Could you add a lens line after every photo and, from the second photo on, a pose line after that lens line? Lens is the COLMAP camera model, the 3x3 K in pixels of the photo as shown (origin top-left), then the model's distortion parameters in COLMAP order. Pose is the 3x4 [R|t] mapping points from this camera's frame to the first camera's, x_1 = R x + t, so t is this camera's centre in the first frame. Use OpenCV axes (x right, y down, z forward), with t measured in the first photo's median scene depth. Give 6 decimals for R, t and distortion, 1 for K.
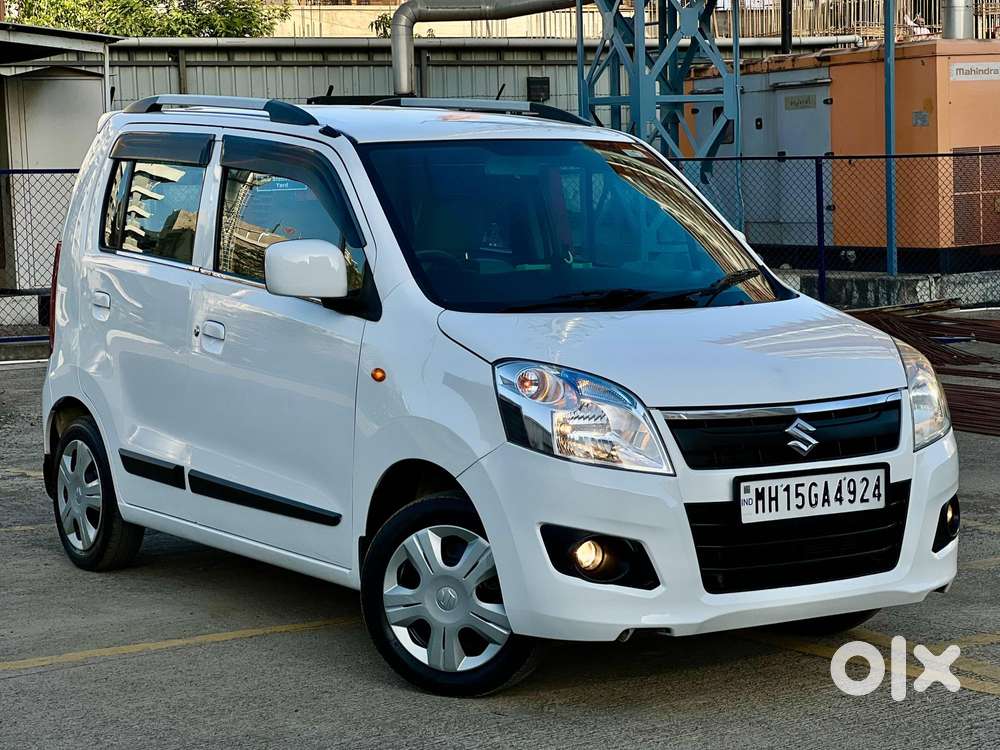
lens RADIAL K [[2396.5, 0, 499.3], [0, 2396.5, 373.2], [0, 0, 1]] dist [-0.069437, 0.000000]
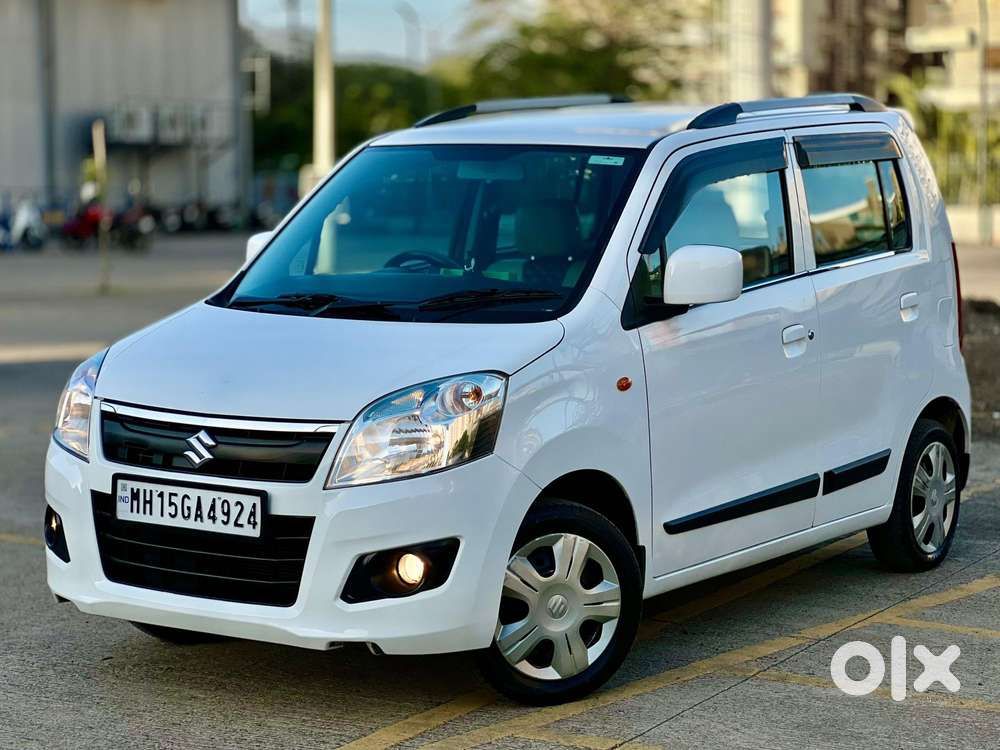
lens RADIAL K [[2396.5, 0, 499.6], [0, 2396.5, 377.5], [0, 0, 1]] dist [-0.069437, 0.000000]
pose [[0.391932, 0.101929, -0.914330, 1.087760], [-0.093764, 0.993094, 0.070517, -0.085219], [0.915204, 0.058093, 0.398783, 0.718789]]
